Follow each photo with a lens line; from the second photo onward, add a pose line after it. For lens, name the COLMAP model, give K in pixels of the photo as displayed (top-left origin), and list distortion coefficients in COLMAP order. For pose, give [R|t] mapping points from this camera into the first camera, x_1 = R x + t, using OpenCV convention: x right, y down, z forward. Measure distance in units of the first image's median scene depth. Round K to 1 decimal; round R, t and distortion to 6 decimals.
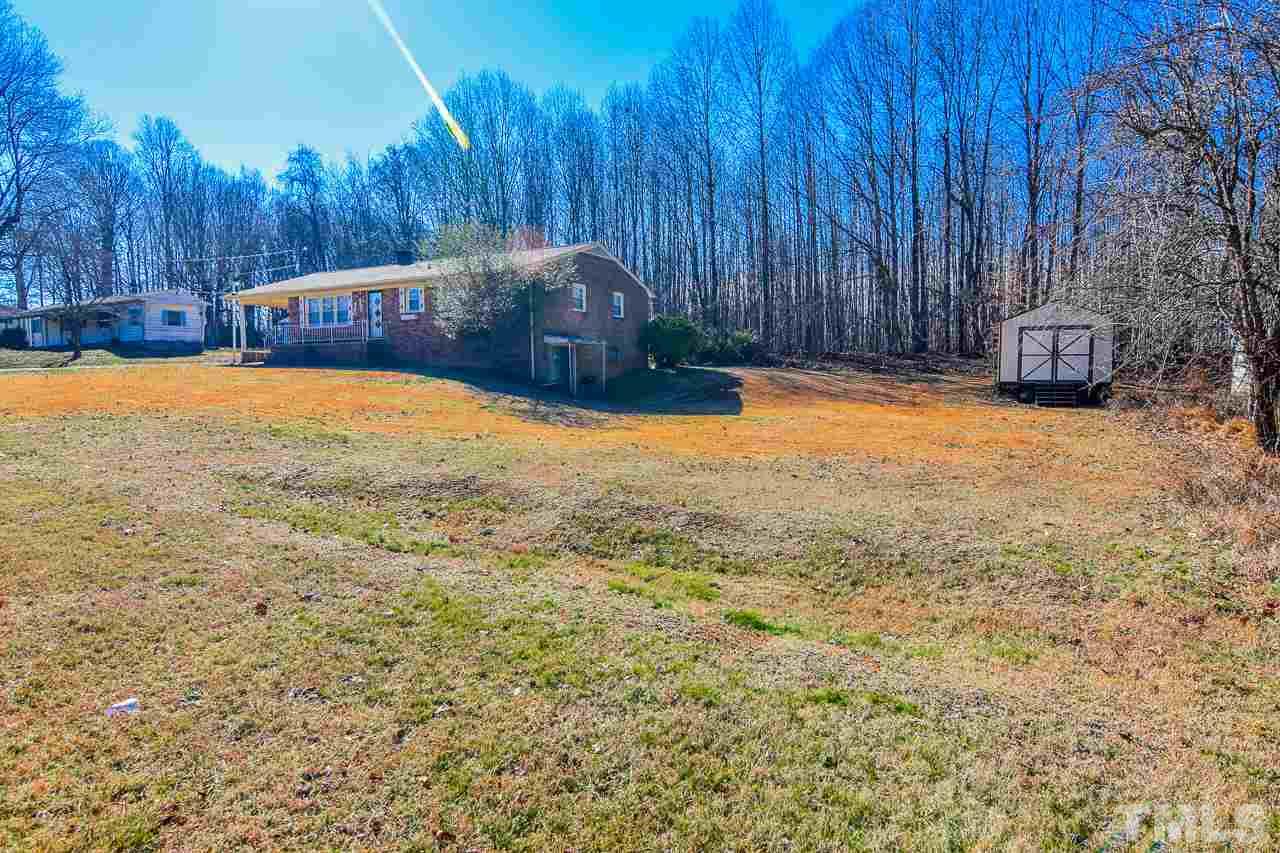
lens RADIAL K [[697.5, 0, 640.0], [0, 697.5, 426.5], [0, 0, 1]] dist [0.000947, -0.000388]
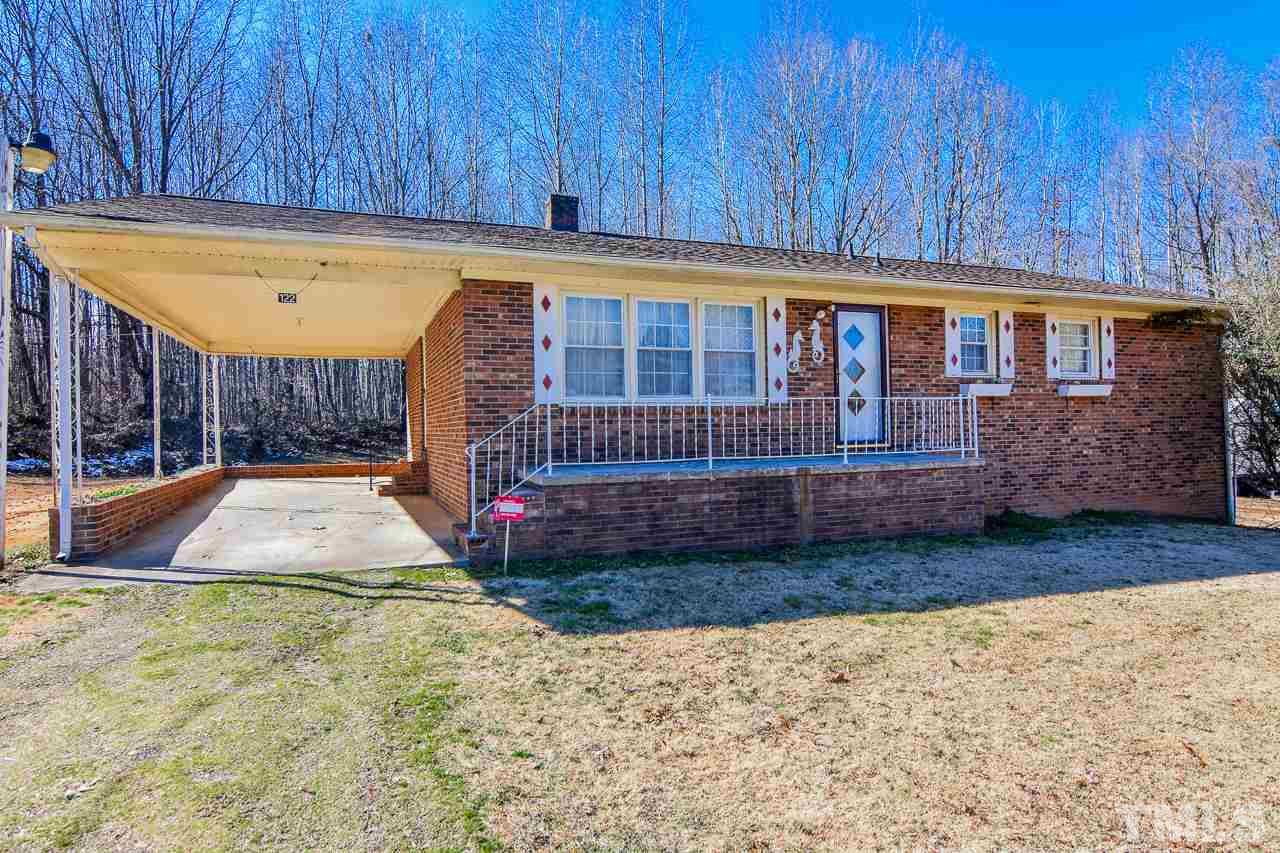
lens RADIAL K [[732.4, 0, 640.0], [0, 732.4, 426.5], [0, 0, 1]] dist [-0.002499, -0.002594]
pose [[0.634490, -0.003500, 0.772923, -0.695197], [0.073404, 0.995743, -0.055747, -0.117989], [-0.769438, 0.092107, 0.632046, 0.823005]]
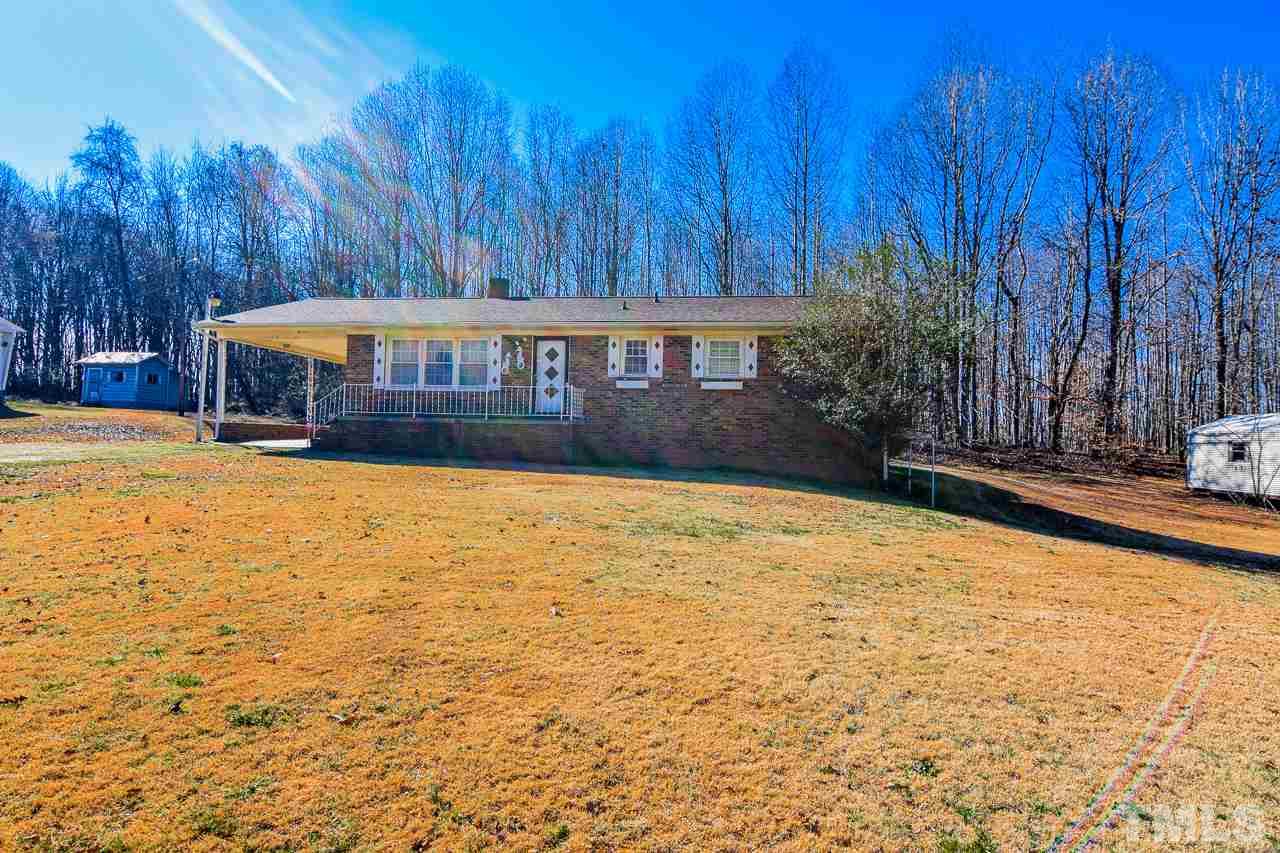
lens RADIAL K [[697.5, 0, 640.0], [0, 697.5, 426.5], [0, 0, 1]] dist [0.000947, -0.000388]
pose [[0.936240, 0.035482, 0.349564, -0.496087], [-0.002099, 0.995435, -0.095417, -0.055571], [-0.351354, 0.088599, 0.932041, 0.390730]]
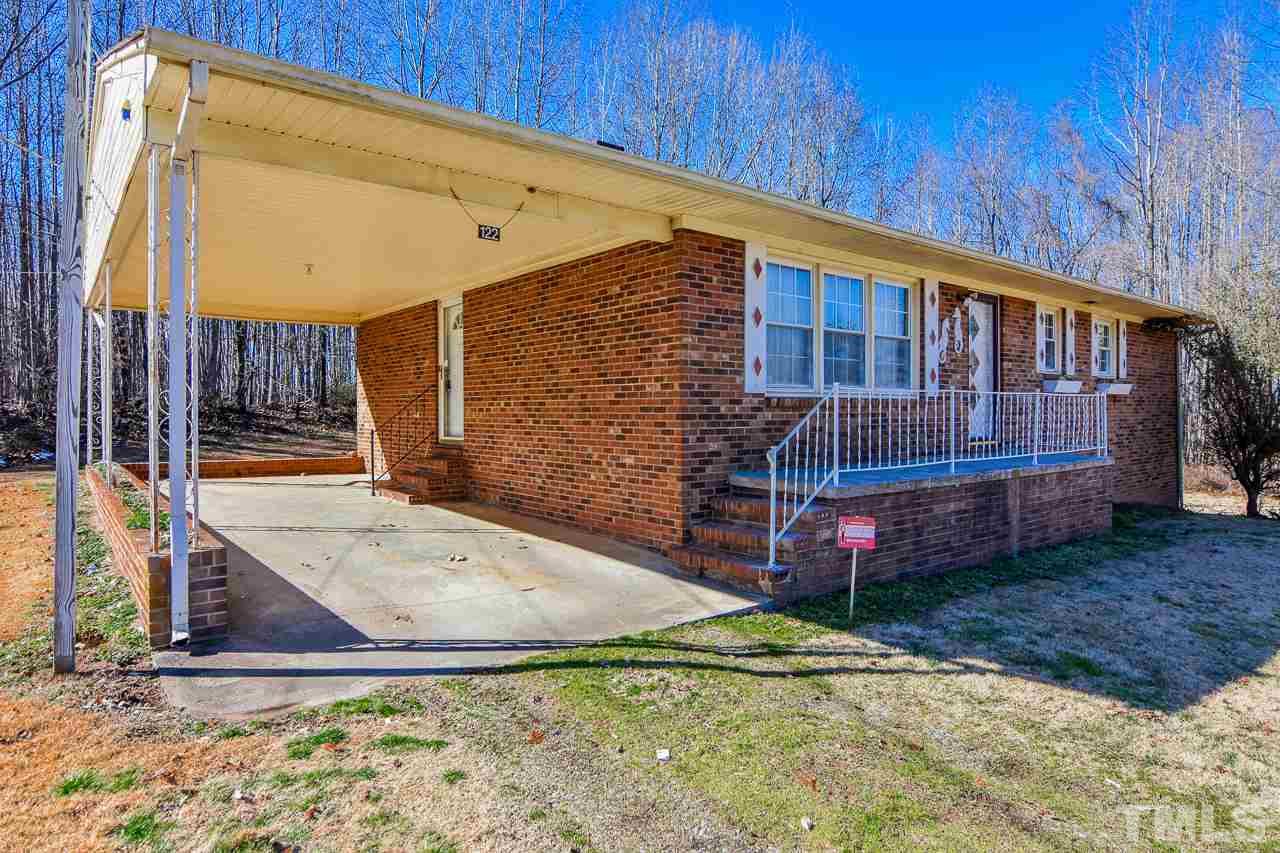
lens RADIAL K [[739.8, 0, 631.5], [0, 739.8, 412.5], [0, 0, 1]] dist [-0.001953, -0.000532]
pose [[0.384514, 0.001353, 0.923118, -0.727009], [0.070199, 0.997060, -0.030701, -0.134768], [-0.920446, 0.076607, 0.383289, 0.977304]]
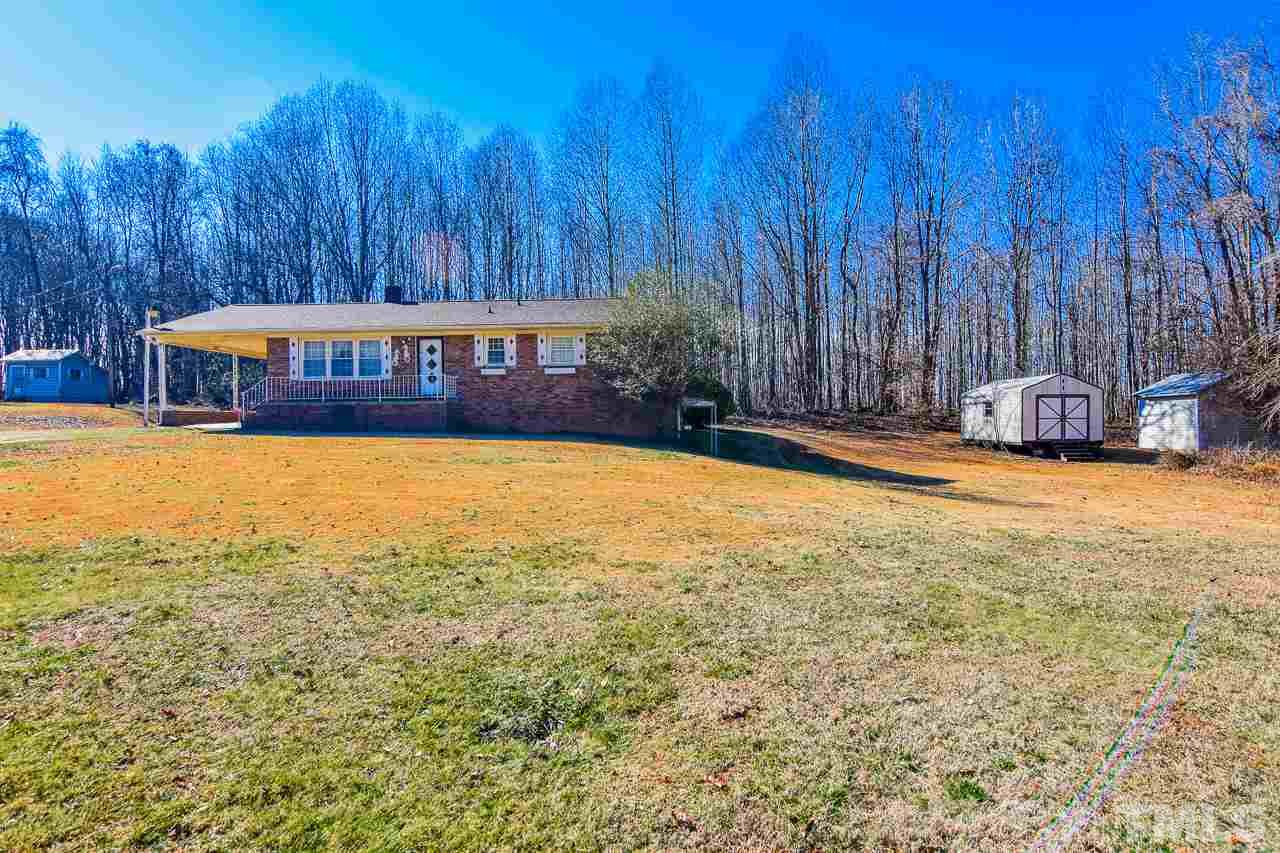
lens RADIAL K [[710.2, 0, 640.0], [0, 710.2, 426.5], [0, 0, 1]] dist [-0.000934, -0.000252]
pose [[0.902626, -0.006026, 0.430384, -0.491086], [0.037149, 0.997262, -0.063947, -0.030469], [-0.428820, 0.073709, 0.900378, 0.168838]]
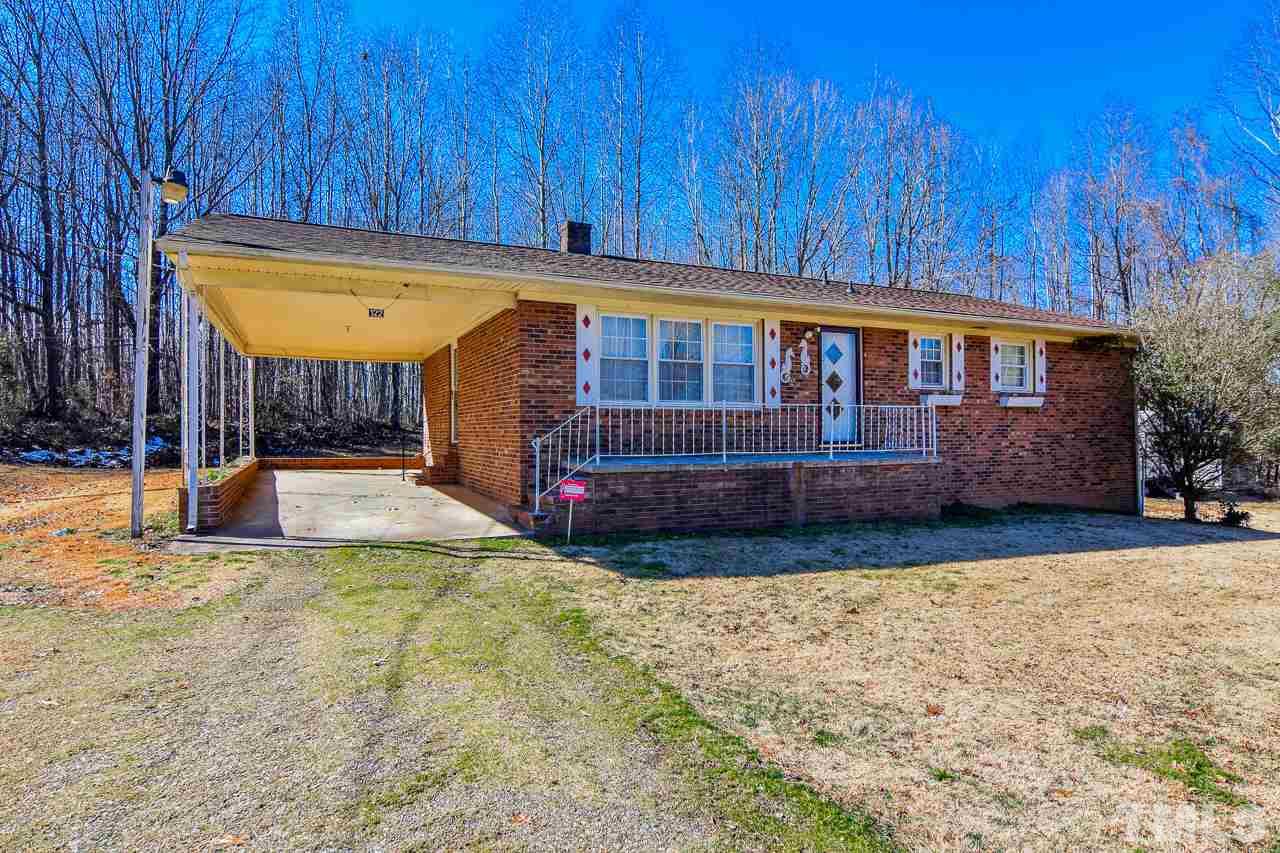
lens RADIAL K [[710.2, 0, 640.0], [0, 710.2, 426.5], [0, 0, 1]] dist [-0.000934, -0.000252]
pose [[0.586587, 0.008581, 0.809841, -0.749298], [0.062766, 0.996455, -0.056022, -0.115841], [-0.807450, 0.083692, 0.583969, 0.818874]]
